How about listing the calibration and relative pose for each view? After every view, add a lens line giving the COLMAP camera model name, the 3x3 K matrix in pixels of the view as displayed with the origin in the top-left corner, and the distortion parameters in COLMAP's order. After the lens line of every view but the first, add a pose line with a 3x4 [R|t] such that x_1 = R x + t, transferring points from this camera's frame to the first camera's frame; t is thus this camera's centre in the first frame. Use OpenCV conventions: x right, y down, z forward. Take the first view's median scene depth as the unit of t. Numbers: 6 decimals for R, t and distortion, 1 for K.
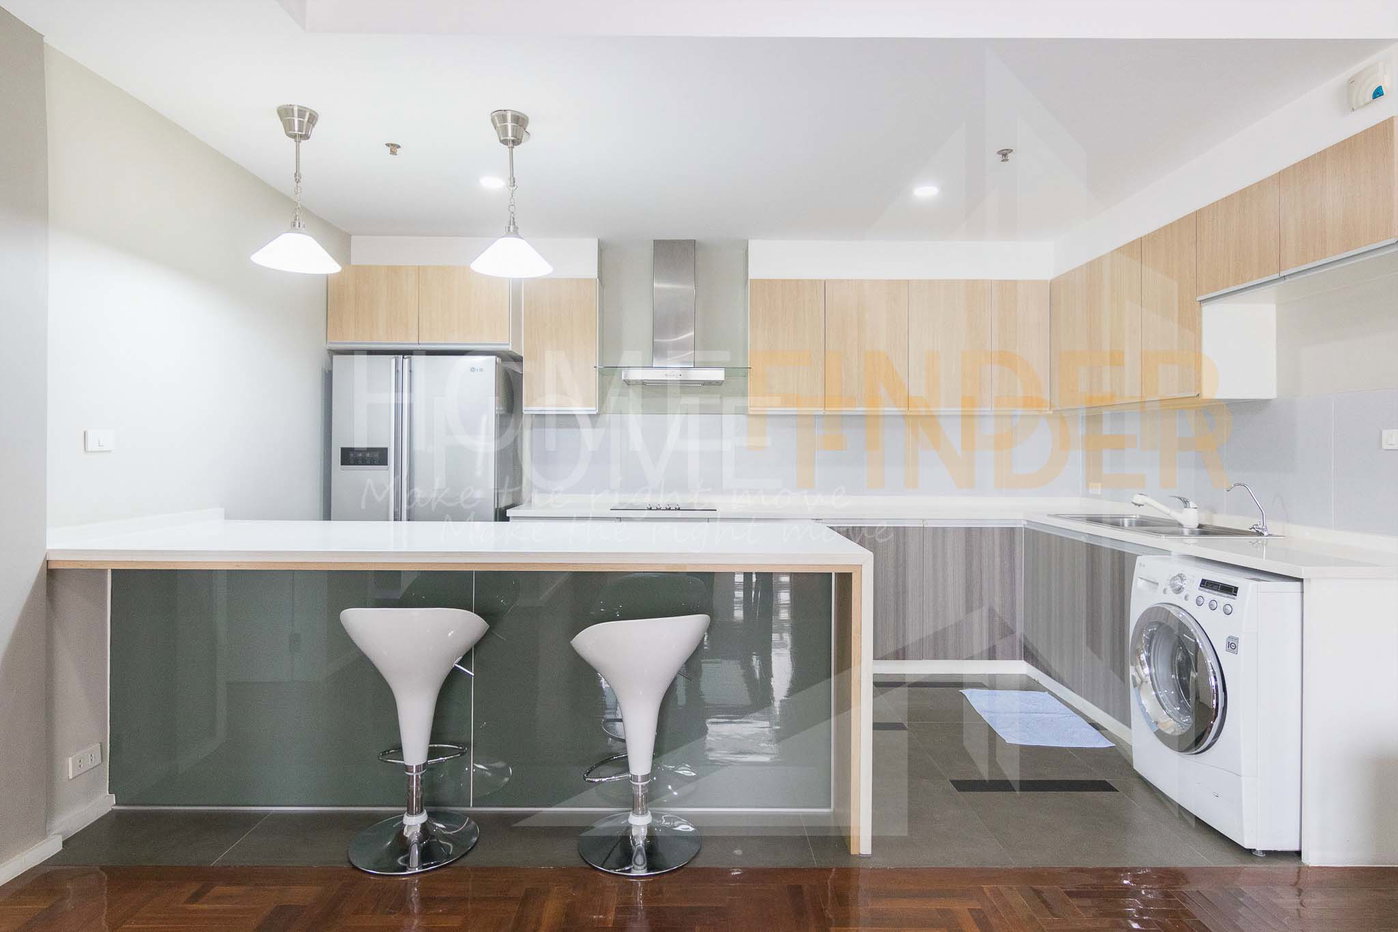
lens RADIAL K [[748.7, 0, 698.2], [0, 748.7, 443.7], [0, 0, 1]] dist [-0.001421, -0.001543]
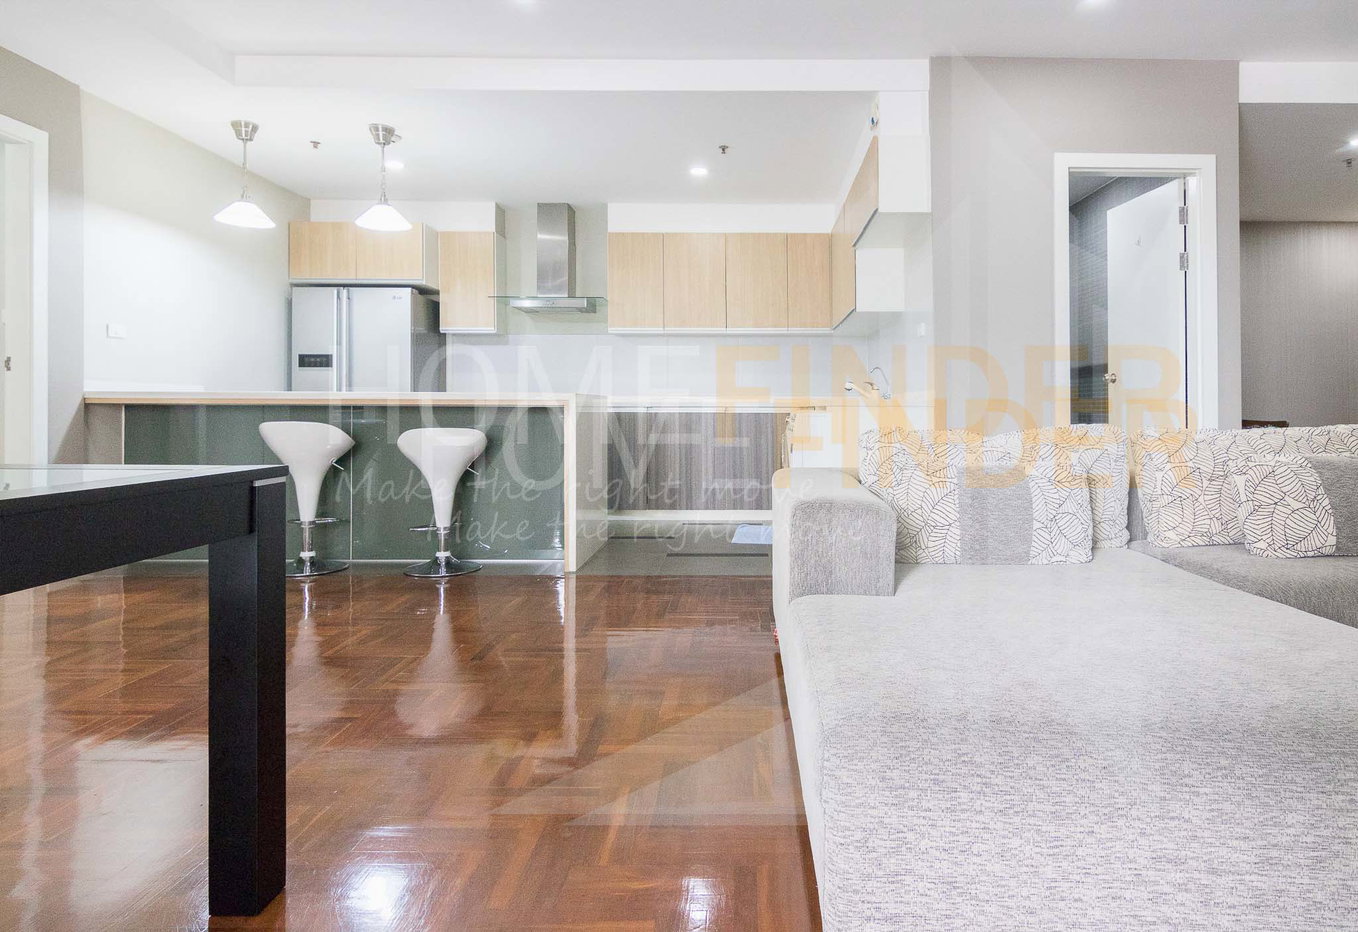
lens RADIAL K [[765.9, 0, 761.3], [0, 765.9, 406.7], [0, 0, 1]] dist [-0.002267, 0.000933]
pose [[0.999932, -0.001124, 0.011596, 0.407119], [0.001057, 0.999983, 0.005774, 0.107146], [-0.011602, -0.005762, 0.999916, -0.476121]]
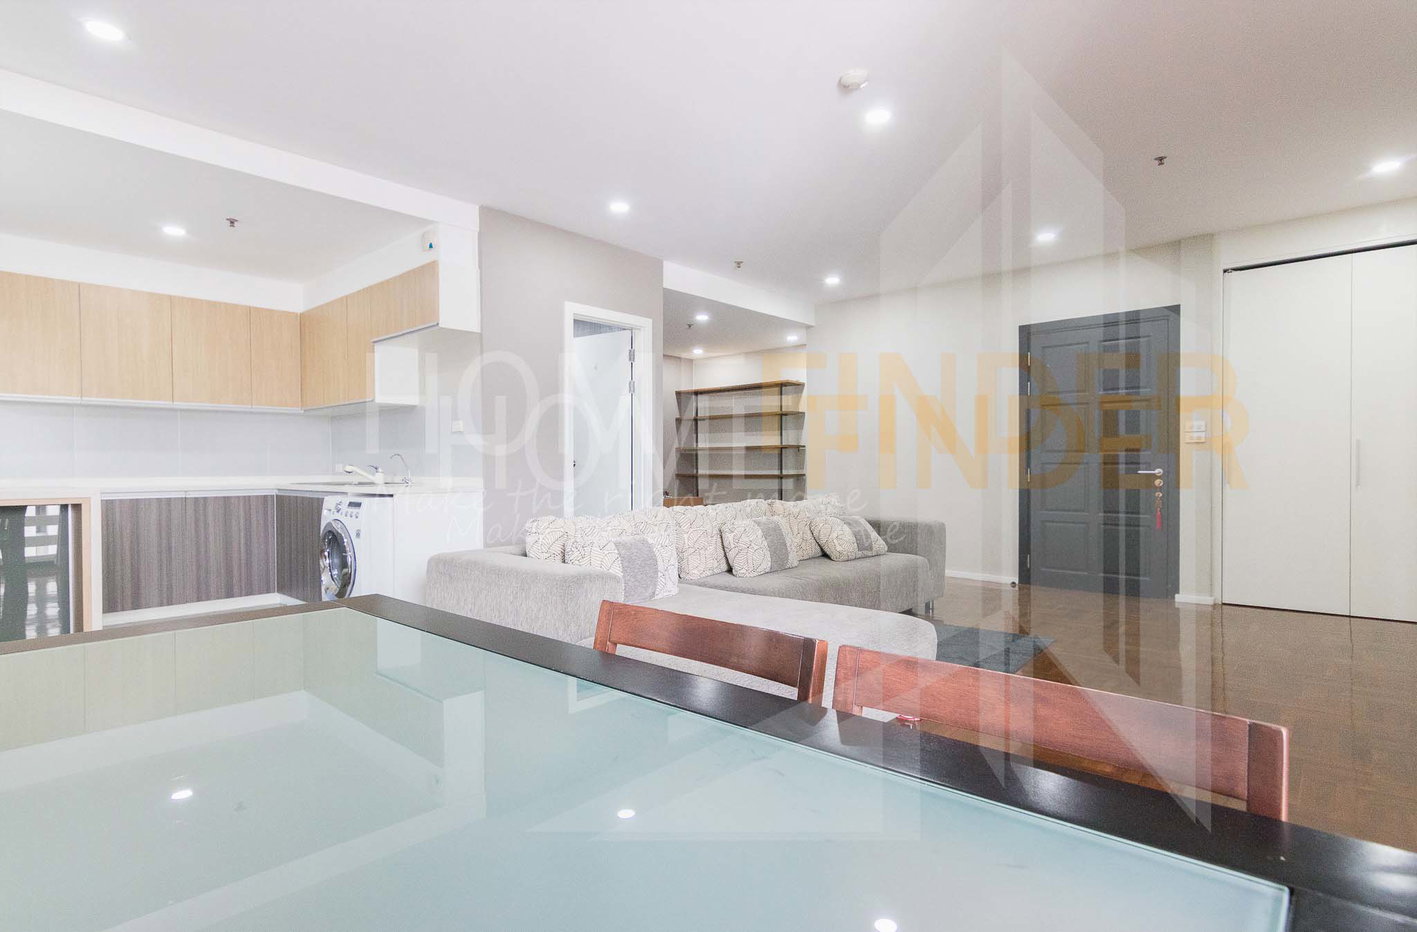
lens RADIAL K [[720.3, 0, 710.6], [0, 720.3, 474.8], [0, 0, 1]] dist [0.001728, 0.000073]
pose [[0.666083, -0.016756, 0.745690, -0.012830], [0.001947, 0.999783, 0.020726, 0.058708], [-0.745875, -0.012353, 0.665971, -0.523409]]
